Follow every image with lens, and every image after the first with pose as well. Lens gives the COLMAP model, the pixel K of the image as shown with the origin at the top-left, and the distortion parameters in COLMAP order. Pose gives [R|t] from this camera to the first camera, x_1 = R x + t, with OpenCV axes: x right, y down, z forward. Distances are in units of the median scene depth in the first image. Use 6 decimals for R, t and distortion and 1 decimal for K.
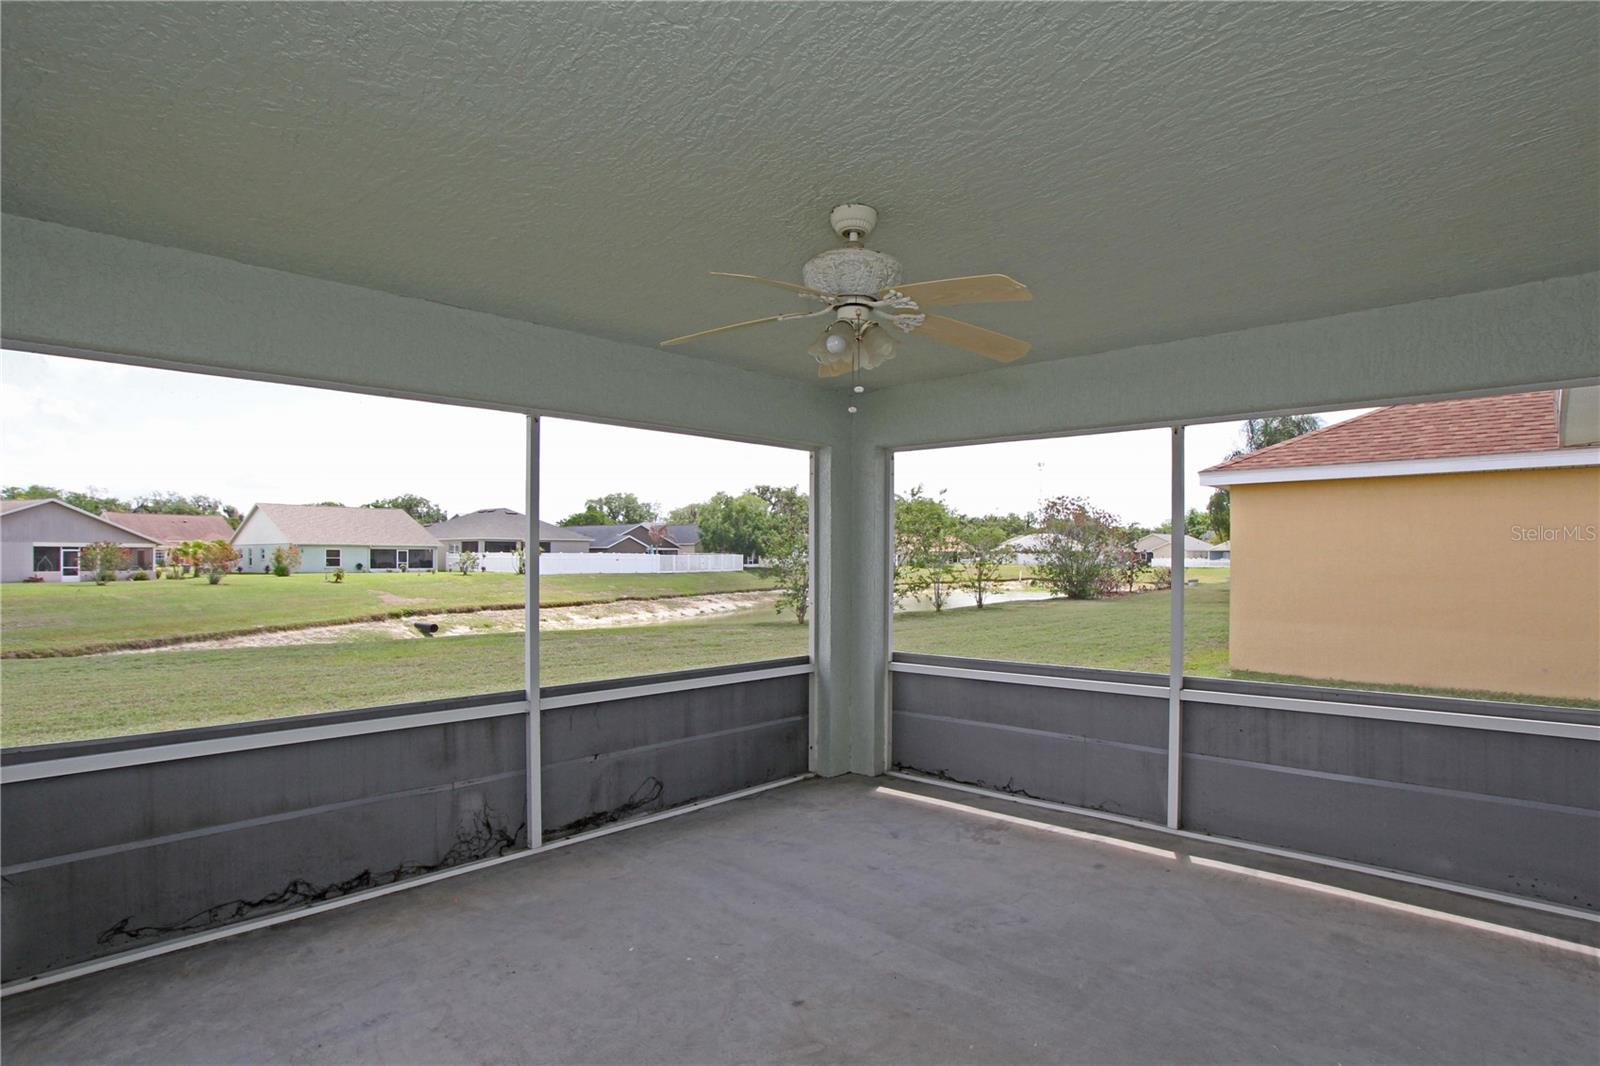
lens RADIAL K [[812.5, 0, 810.0], [0, 812.5, 535.7], [0, 0, 1]] dist [-0.061187, 0.021424]
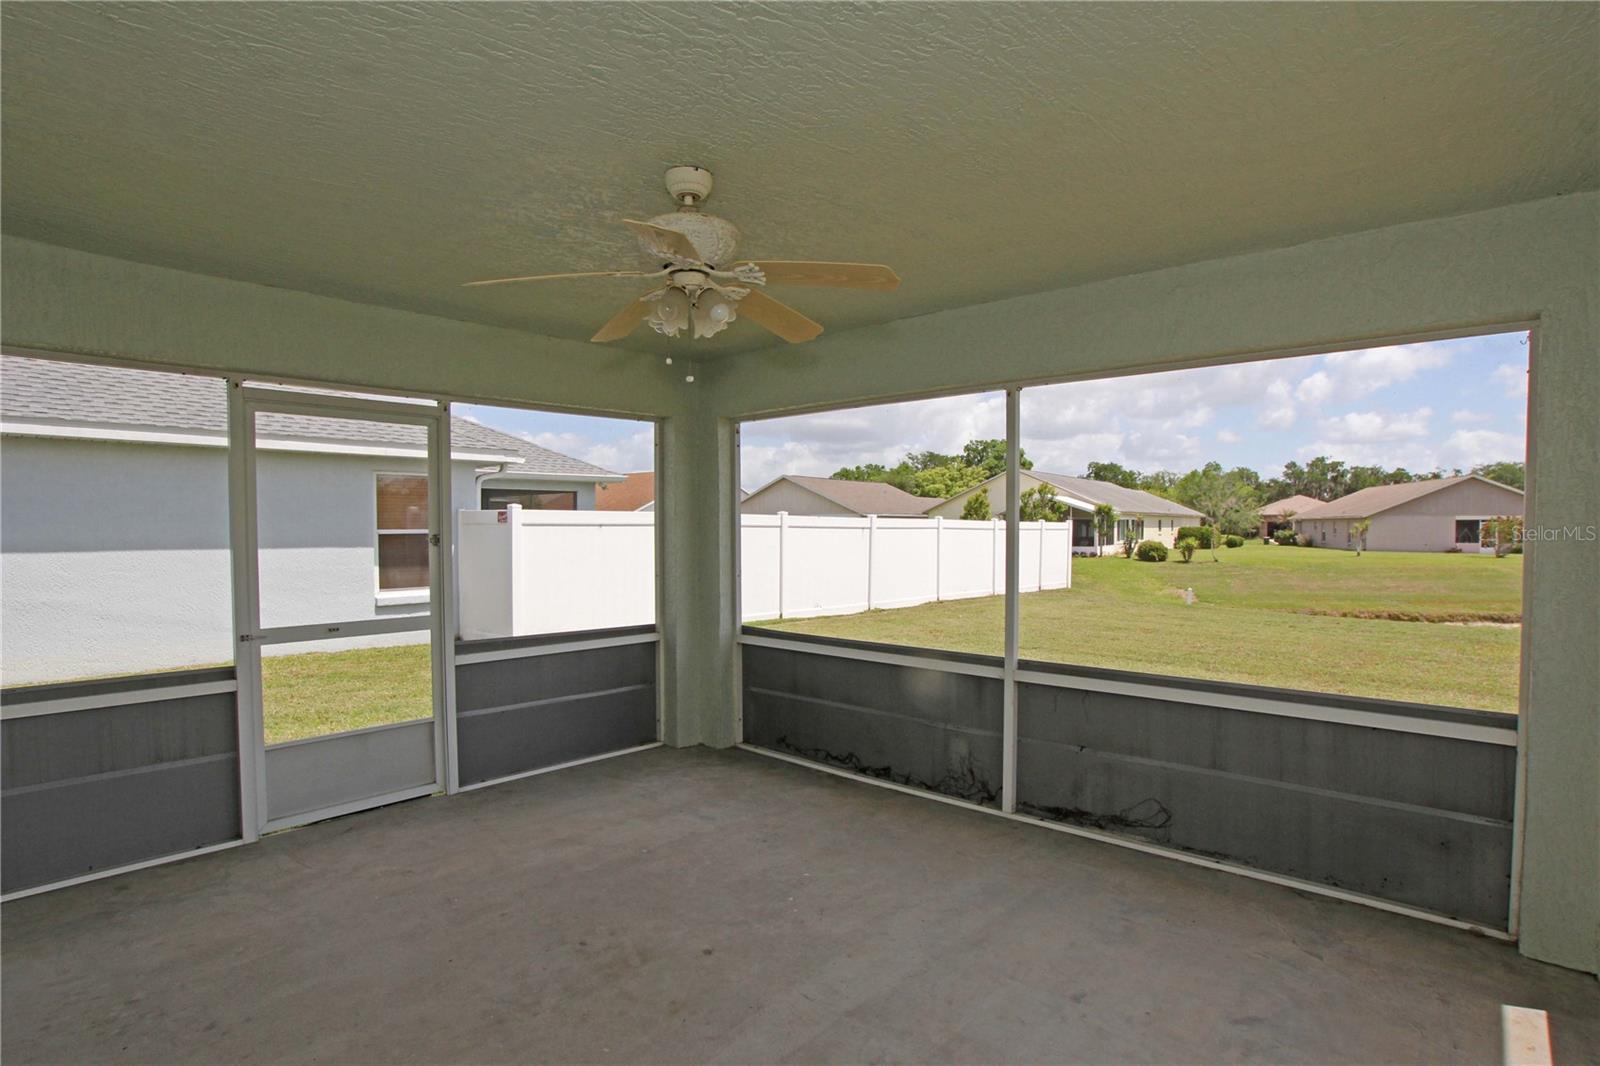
lens RADIAL K [[812.5, 0, 816.3], [0, 812.5, 533.5], [0, 0, 1]] dist [-0.061187, 0.021424]
pose [[0.048037, 0.006964, -0.998821, 0.664382], [0.025119, 0.999651, 0.008178, 0.017541], [0.998530, -0.025482, 0.047845, 0.704491]]
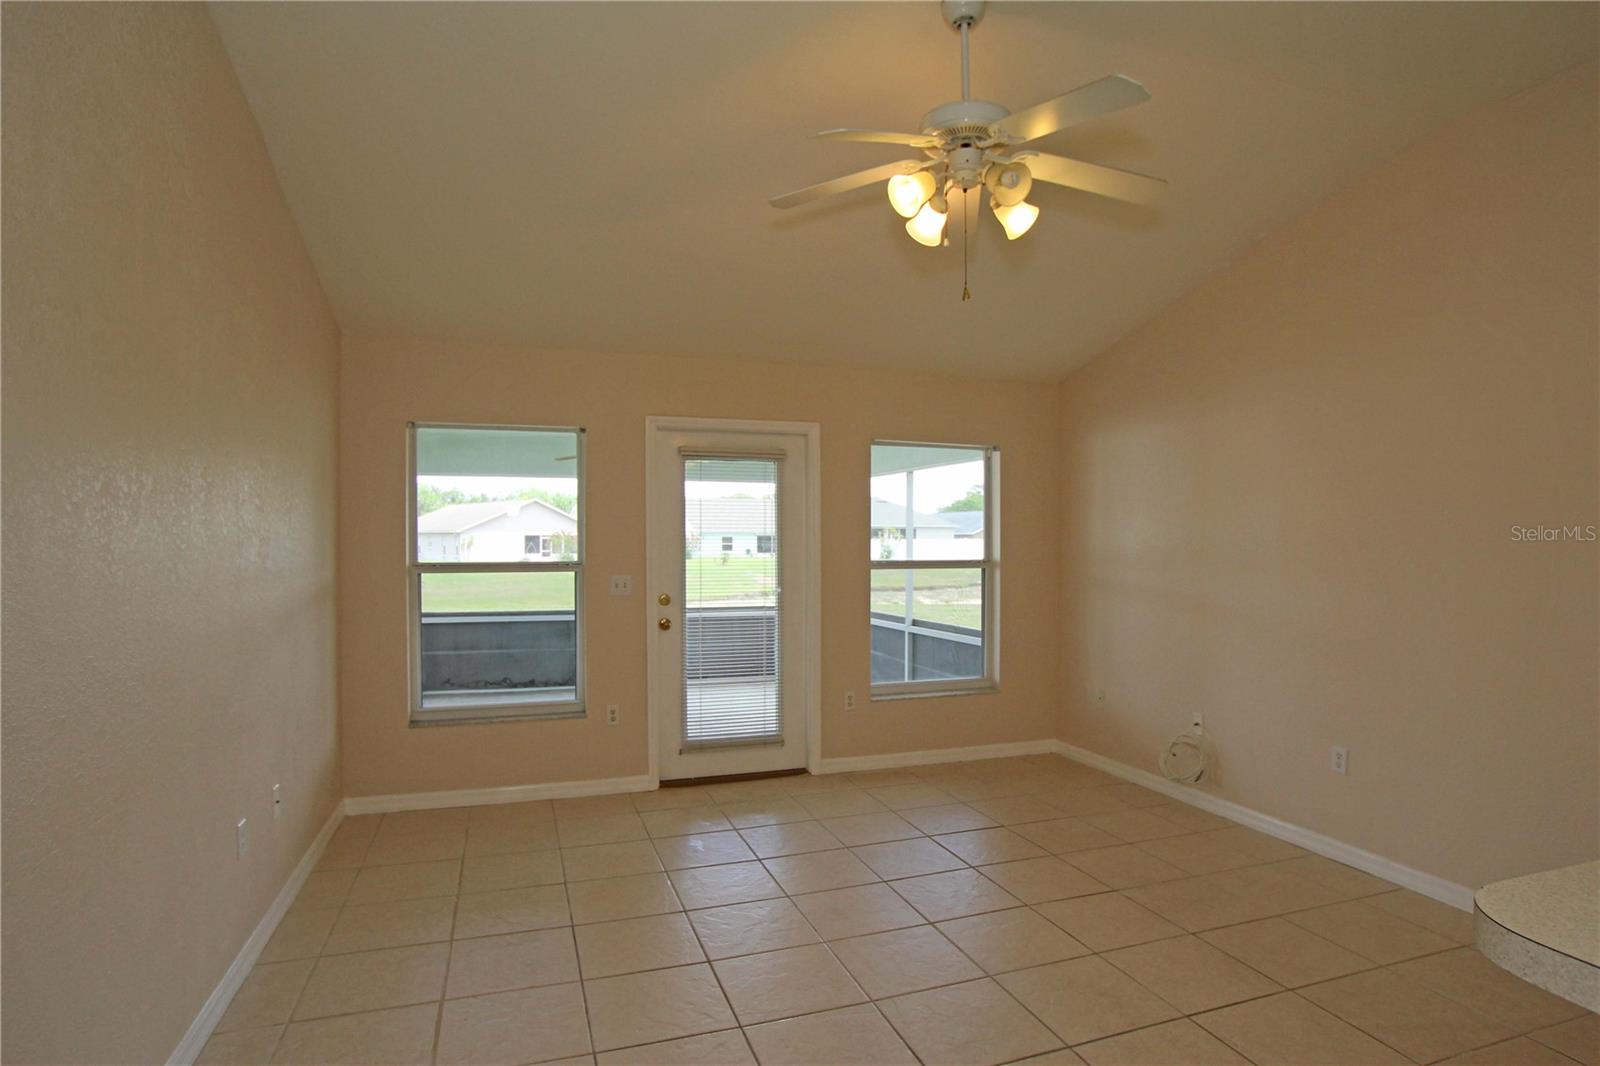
lens RADIAL K [[843.9, 0, 770.1], [0, 843.9, 543.5], [0, 0, 1]] dist [-0.020229, 0.000834]
pose [[0.870285, 0.002715, -0.492542, 1.100752], [0.010617, 0.999649, 0.024271, -0.030031], [0.492435, -0.026352, 0.869950, -0.704563]]
